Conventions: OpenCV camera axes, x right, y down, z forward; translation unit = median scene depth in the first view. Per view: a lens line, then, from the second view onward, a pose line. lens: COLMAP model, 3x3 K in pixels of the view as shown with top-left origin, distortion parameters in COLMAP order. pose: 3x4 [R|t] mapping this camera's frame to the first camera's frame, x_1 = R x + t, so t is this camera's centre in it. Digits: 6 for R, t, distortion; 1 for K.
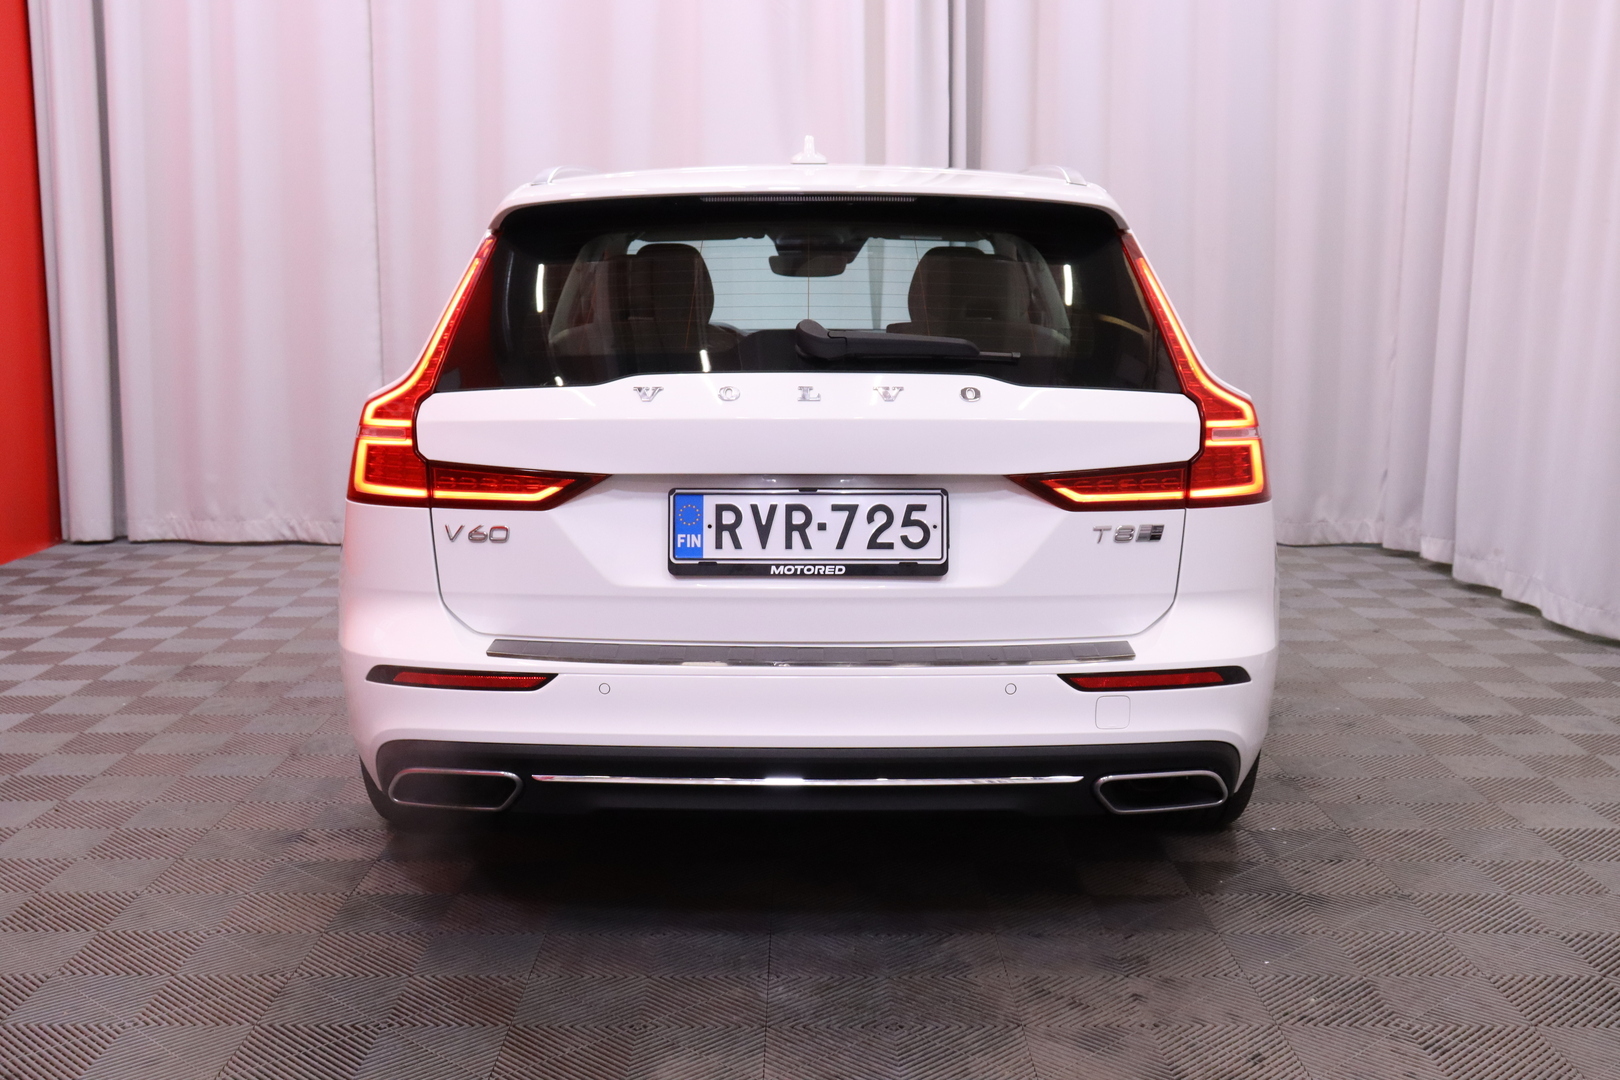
lens RADIAL K [[1780.7, 0, 810.5], [0, 1780.7, 527.0], [0, 0, 1]] dist [-0.127888, 0.000000]
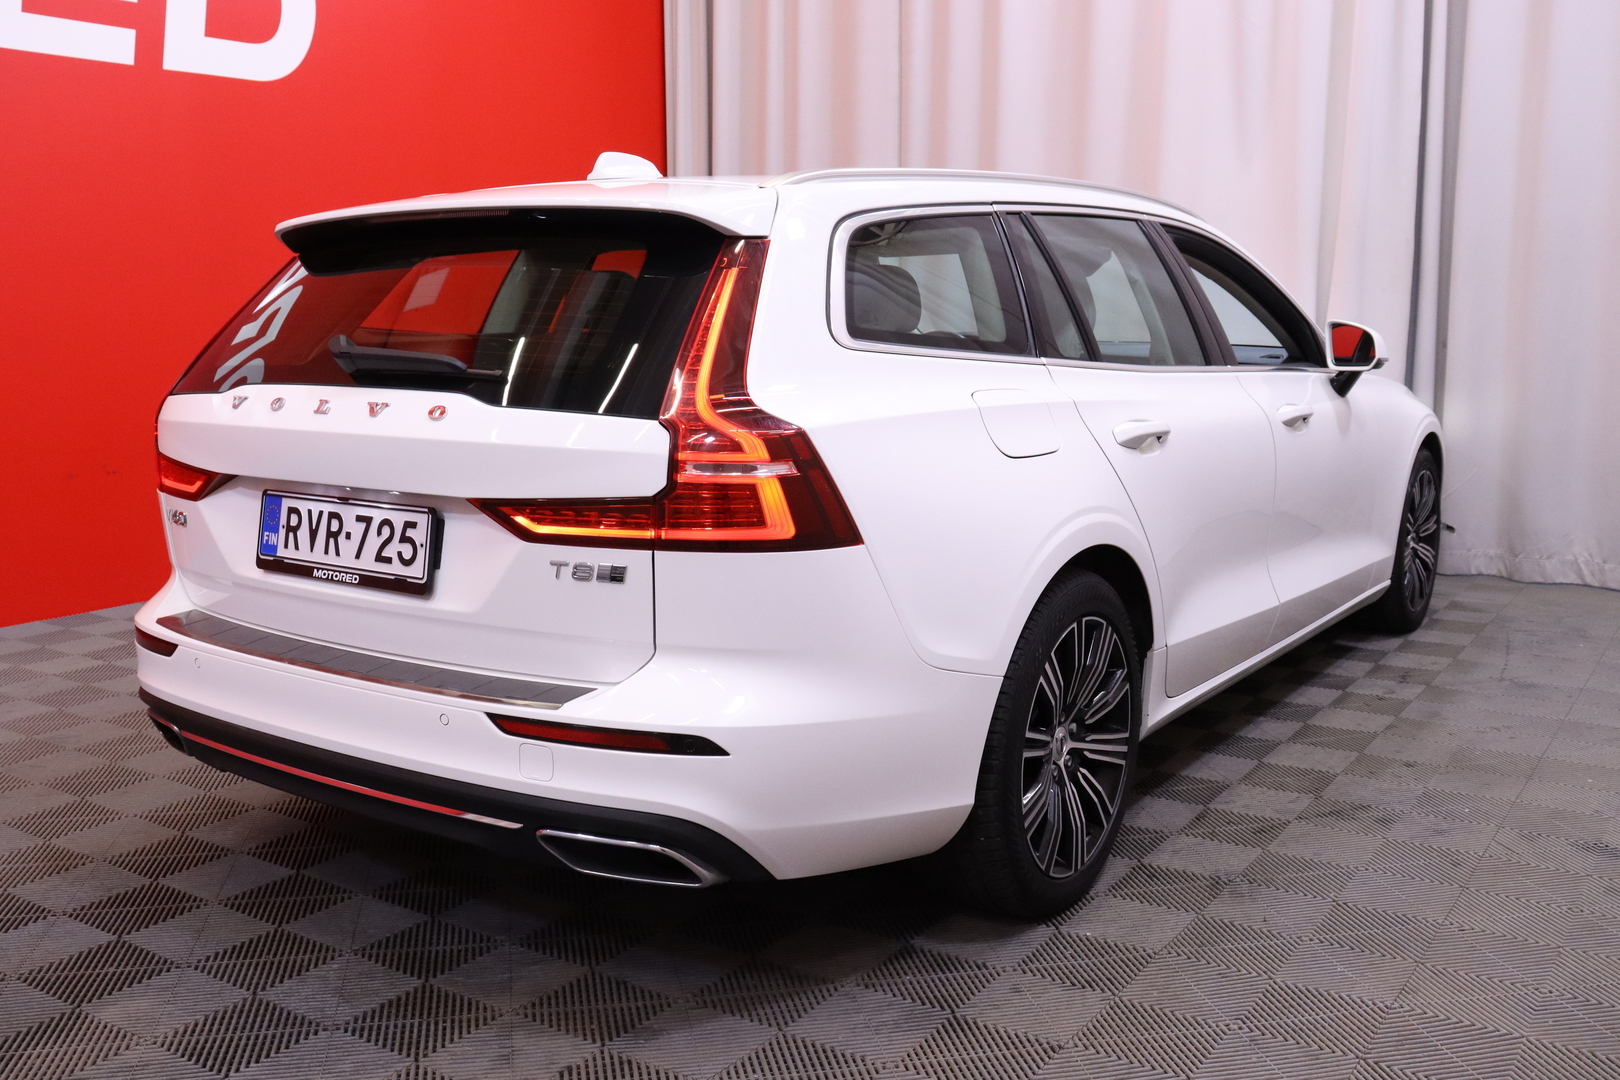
lens RADIAL K [[1481.4, 0, 805.9], [0, 1481.4, 544.9], [0, 0, 1]] dist [-0.073762, 0.000000]
pose [[0.828533, 0.087847, -0.553006, 0.698878], [-0.072240, 0.996133, 0.050008, -0.056723], [0.555261, -0.001484, 0.831675, 0.436411]]
